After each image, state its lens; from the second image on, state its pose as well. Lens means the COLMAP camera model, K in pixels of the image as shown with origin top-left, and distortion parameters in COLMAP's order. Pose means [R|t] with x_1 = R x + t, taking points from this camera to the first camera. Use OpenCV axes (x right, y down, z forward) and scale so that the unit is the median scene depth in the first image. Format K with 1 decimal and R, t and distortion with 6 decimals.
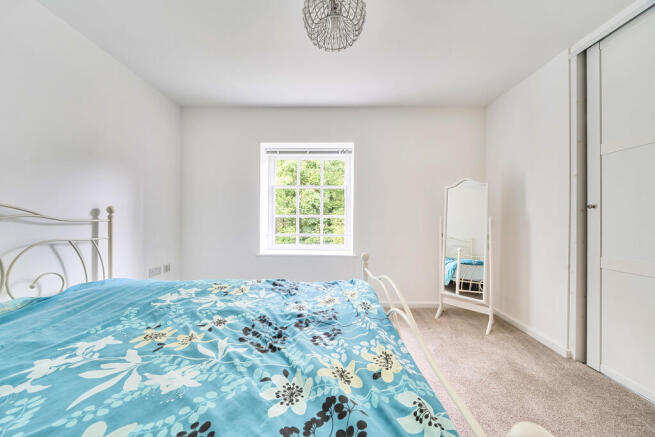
lens RADIAL K [[224.1, 0, 326.8], [0, 224.1, 216.5], [0, 0, 1]] dist [-0.009467, 0.000666]
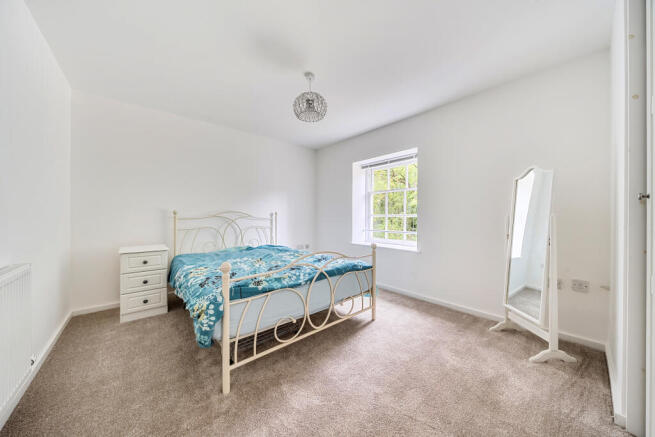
lens RADIAL K [[224.1, 0, 322.4], [0, 224.1, 217.9], [0, 0, 1]] dist [-0.009467, 0.000666]
pose [[0.660027, -0.001838, -0.751240, 0.686729], [0.006034, 0.999978, 0.002854, 0.006757], [0.751218, -0.006417, 0.660023, -0.066599]]
